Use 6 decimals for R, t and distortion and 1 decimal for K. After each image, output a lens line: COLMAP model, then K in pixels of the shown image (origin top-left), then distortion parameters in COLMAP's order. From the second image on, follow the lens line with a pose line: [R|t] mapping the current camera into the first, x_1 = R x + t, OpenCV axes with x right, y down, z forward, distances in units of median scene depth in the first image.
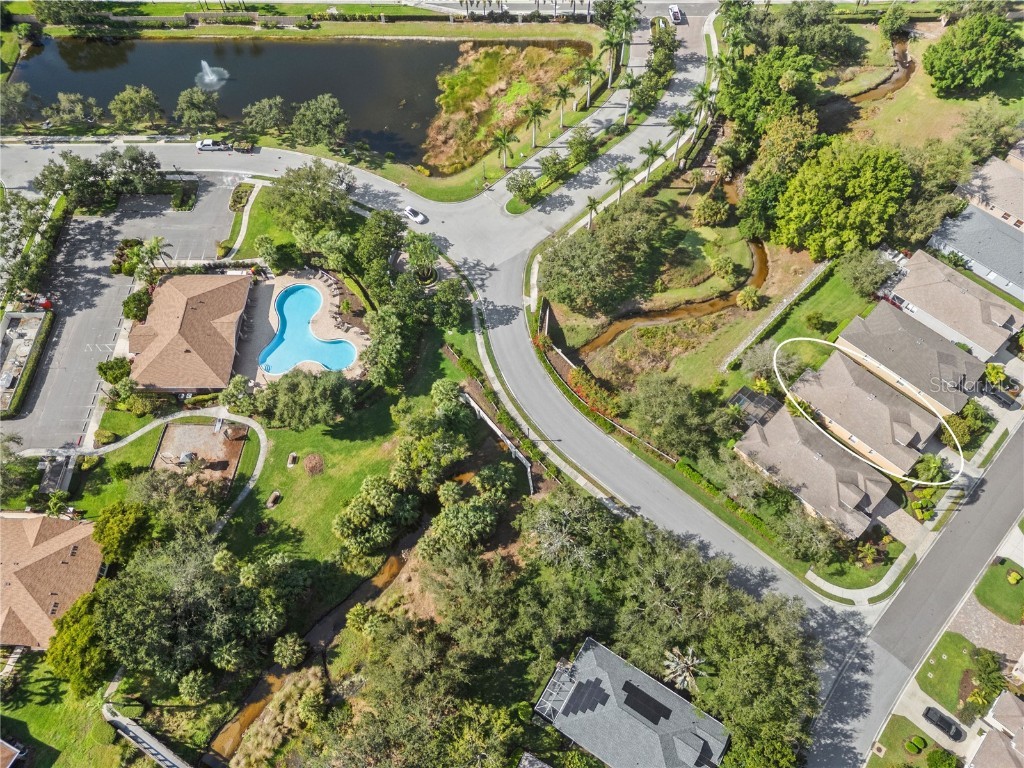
lens RADIAL K [[712.7, 0, 512.0], [0, 712.7, 384.0], [0, 0, 1]] dist [0.094827, -0.106926]
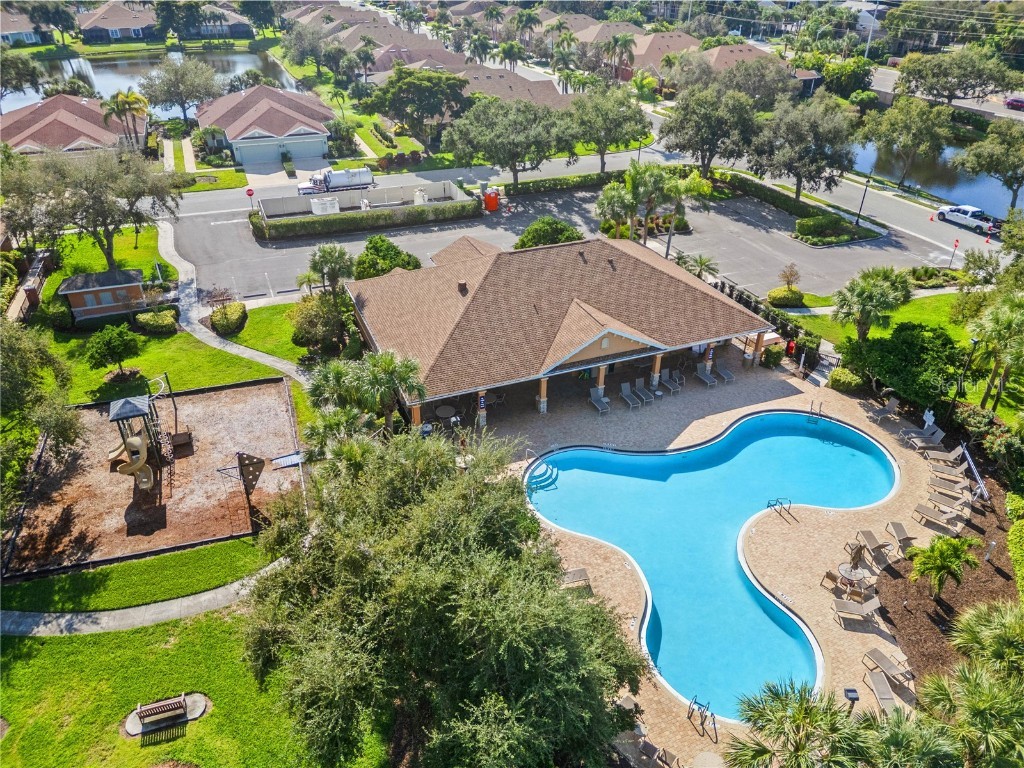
lens RADIAL K [[712.7, 0, 512.0], [0, 712.7, 384.0], [0, 0, 1]] dist [0.094827, -0.106926]
pose [[0.380736, 0.493580, -0.781933, -0.136499], [-0.808337, 0.588300, -0.022240, -0.028477], [0.449034, 0.640533, 0.622966, 0.793668]]
